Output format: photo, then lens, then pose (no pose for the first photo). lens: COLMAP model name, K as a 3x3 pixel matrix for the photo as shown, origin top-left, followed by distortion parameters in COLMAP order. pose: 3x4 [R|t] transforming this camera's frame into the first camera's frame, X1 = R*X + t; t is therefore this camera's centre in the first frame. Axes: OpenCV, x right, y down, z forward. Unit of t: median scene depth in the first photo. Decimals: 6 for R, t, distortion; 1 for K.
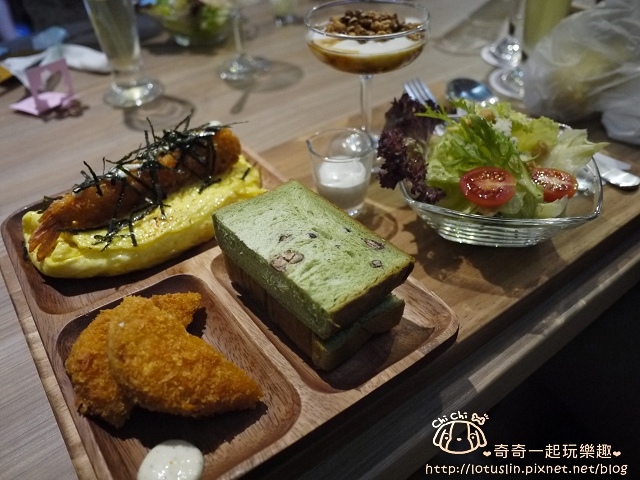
lens RADIAL K [[541.2, 0, 320.0], [0, 541.2, 240.0], [0, 0, 1]] dist [-0.061003, 0.015592]
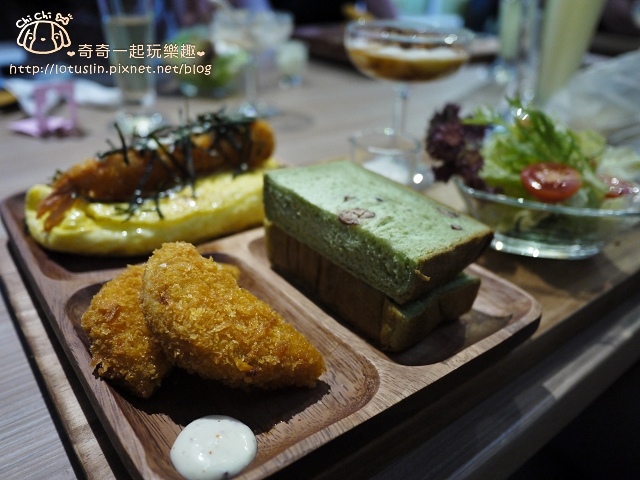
lens RADIAL K [[541.2, 0, 320.0], [0, 541.2, 240.0], [0, 0, 1]] dist [-0.061003, 0.015592]
pose [[0.996293, 0.059251, 0.062366, -0.173876], [-0.045842, 0.979147, -0.197915, 0.253006], [-0.072793, 0.194323, 0.978233, 0.163107]]
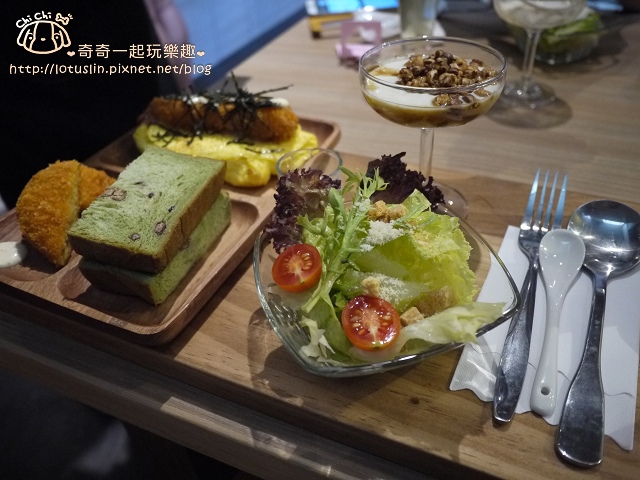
lens RADIAL K [[541.2, 0, 320.0], [0, 541.2, 240.0], [0, 0, 1]] dist [-0.061003, 0.015592]
pose [[0.486627, 0.553051, -0.676261, 1.101664], [-0.523500, 0.804327, 0.281081, -0.491500], [0.699387, 0.217241, 0.680929, 0.506277]]
